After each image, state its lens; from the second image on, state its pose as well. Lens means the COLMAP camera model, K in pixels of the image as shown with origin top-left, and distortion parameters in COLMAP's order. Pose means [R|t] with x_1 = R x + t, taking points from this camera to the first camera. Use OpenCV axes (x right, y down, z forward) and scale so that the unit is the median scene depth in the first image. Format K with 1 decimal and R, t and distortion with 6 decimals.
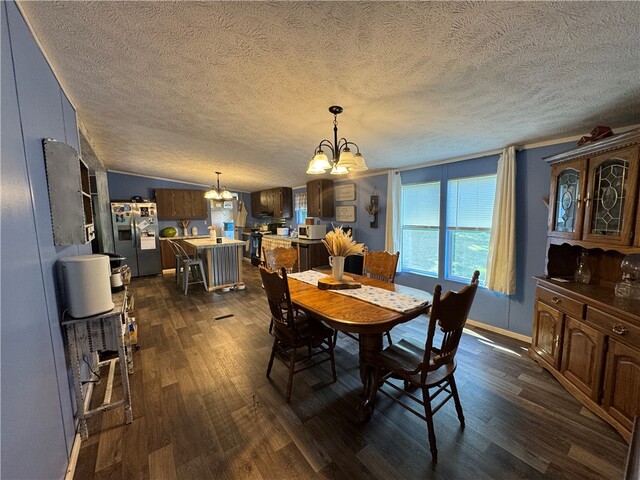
lens RADIAL K [[256.1, 0, 320.0], [0, 256.1, 240.0], [0, 0, 1]] dist [-0.007349, 0.000028]
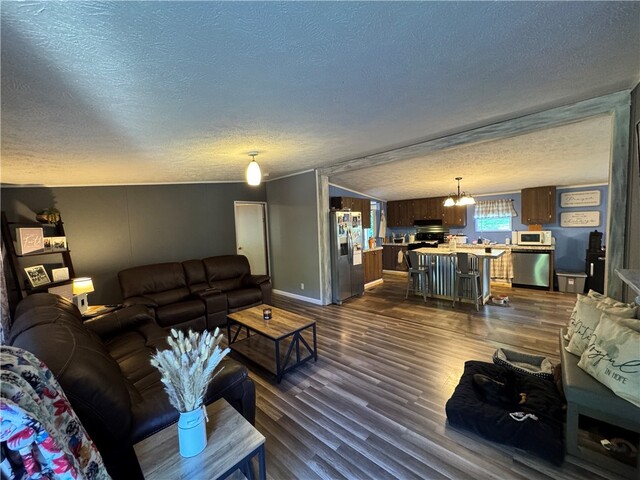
lens RADIAL K [[256.1, 0, 320.0], [0, 256.1, 240.0], [0, 0, 1]] dist [-0.007349, 0.000028]
pose [[0.981667, -0.034624, 0.187433, -0.992430], [0.043313, 0.998159, -0.042464, -0.016598], [-0.185618, 0.049804, 0.981359, 0.162201]]
